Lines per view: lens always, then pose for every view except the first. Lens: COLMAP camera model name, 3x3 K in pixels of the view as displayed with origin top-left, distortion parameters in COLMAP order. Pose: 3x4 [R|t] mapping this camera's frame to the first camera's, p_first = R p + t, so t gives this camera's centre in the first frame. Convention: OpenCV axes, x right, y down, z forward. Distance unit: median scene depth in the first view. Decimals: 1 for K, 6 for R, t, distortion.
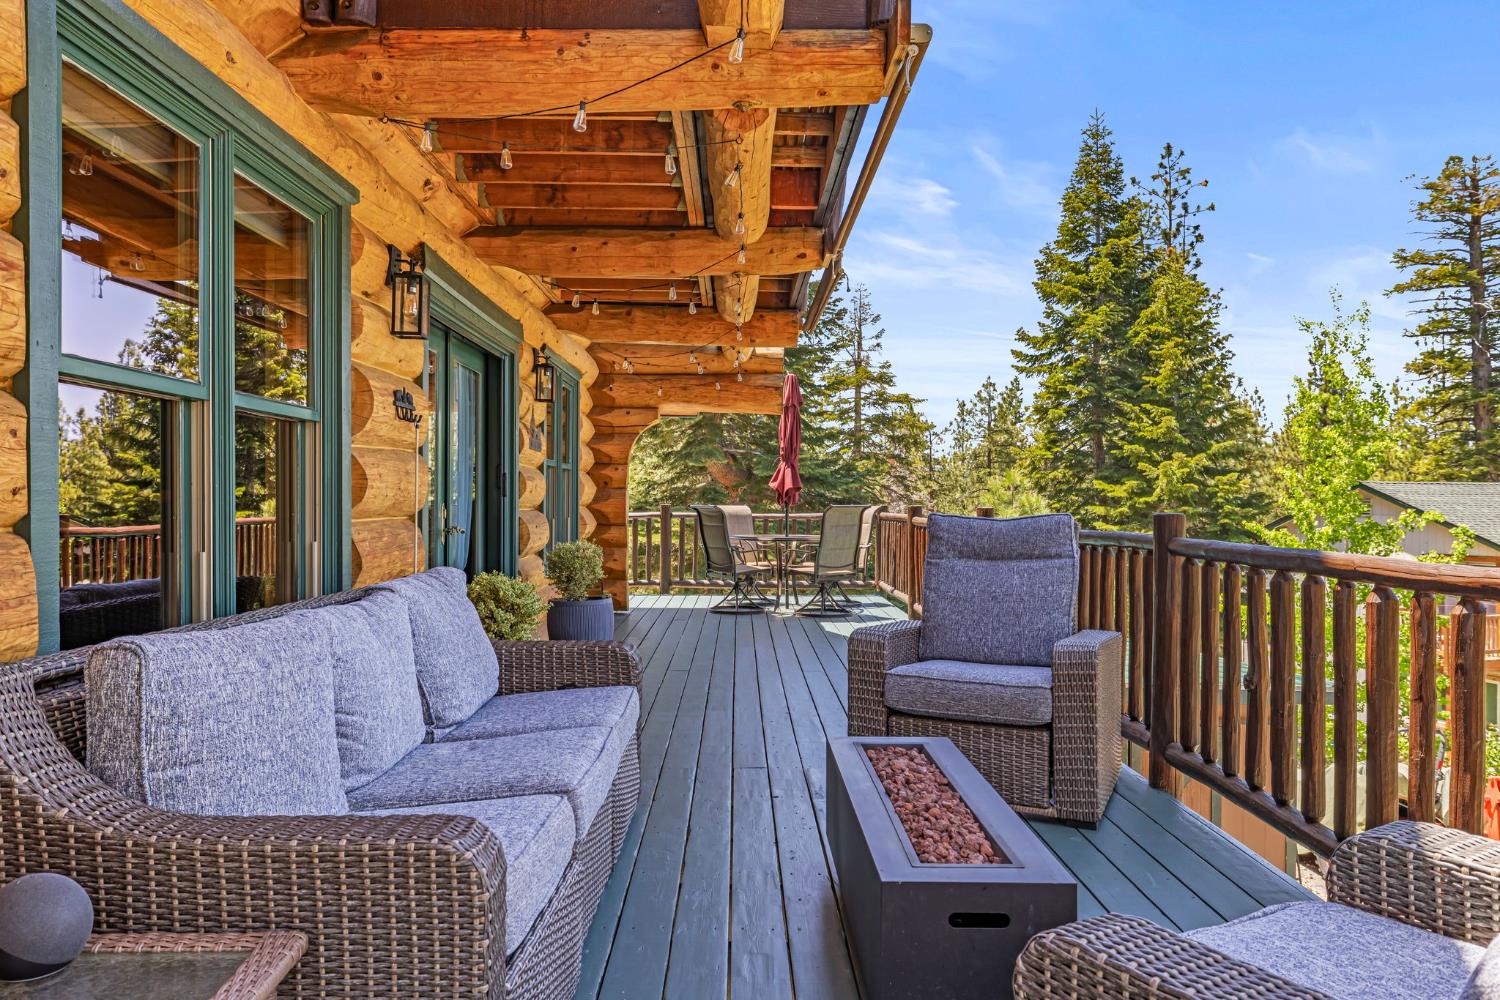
lens RADIAL K [[1030.9, 0, 724.2], [0, 1030.9, 495.9], [0, 0, 1]] dist [-0.001601, -0.009559]
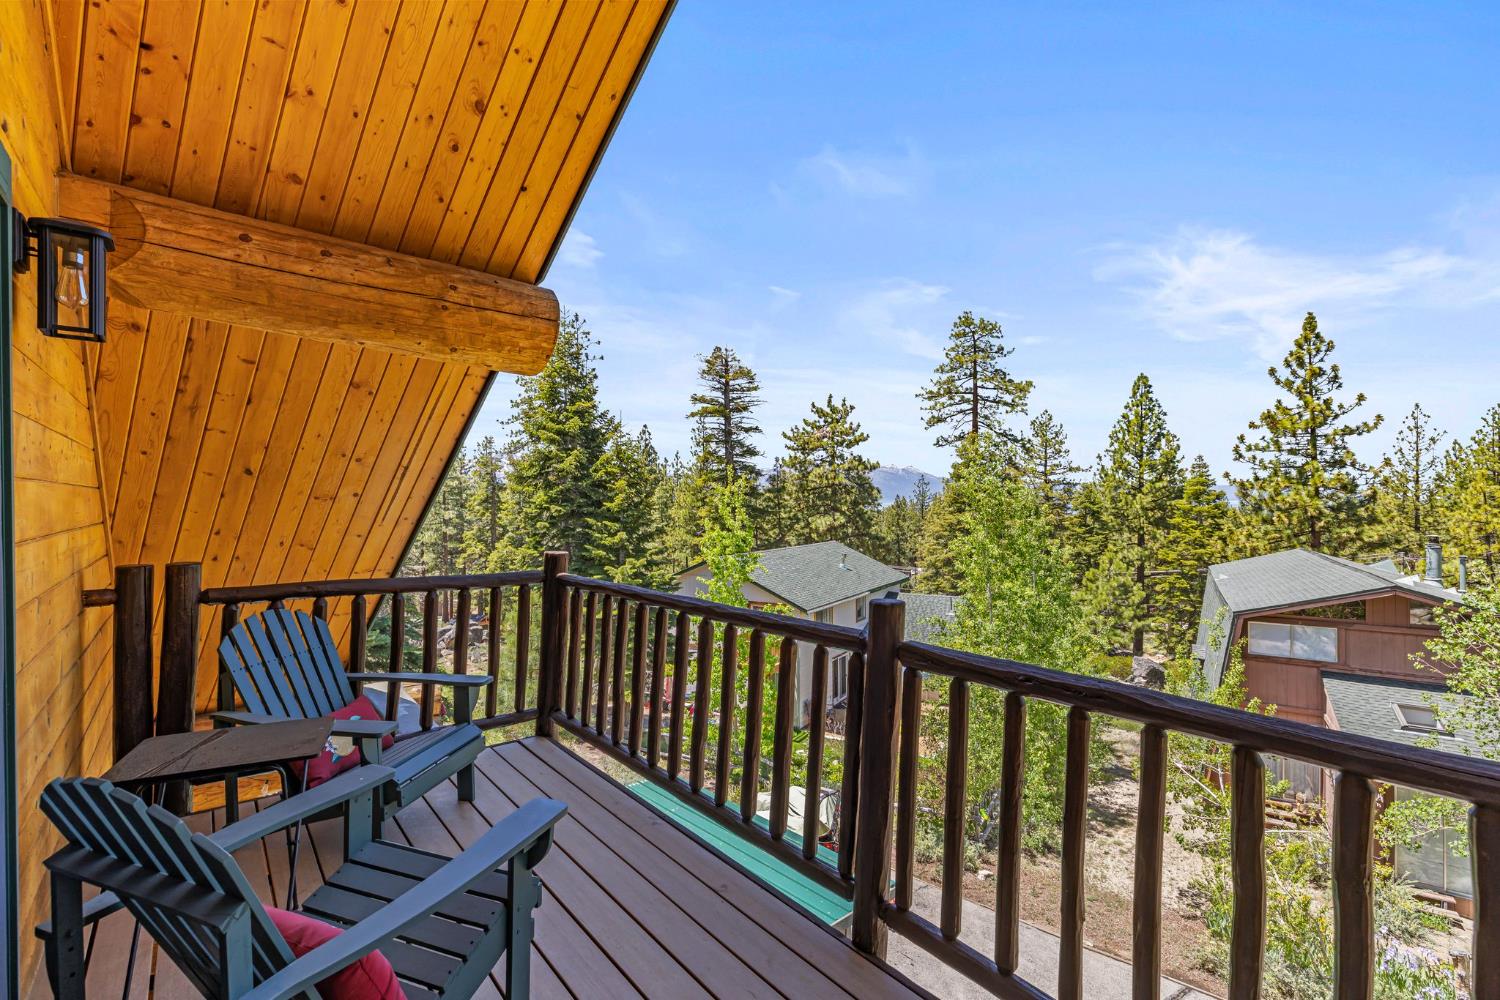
lens RADIAL K [[647.2, 0, 752.2], [0, 647.2, 501.2], [0, 0, 1]] dist [-0.005259, 0.002928]
pose [[0.752779, -0.002526, 0.658268, -0.105645], [0.002203, 0.999997, 0.001318, -0.300539], [-0.658270, 0.000458, 0.752782, 0.418654]]
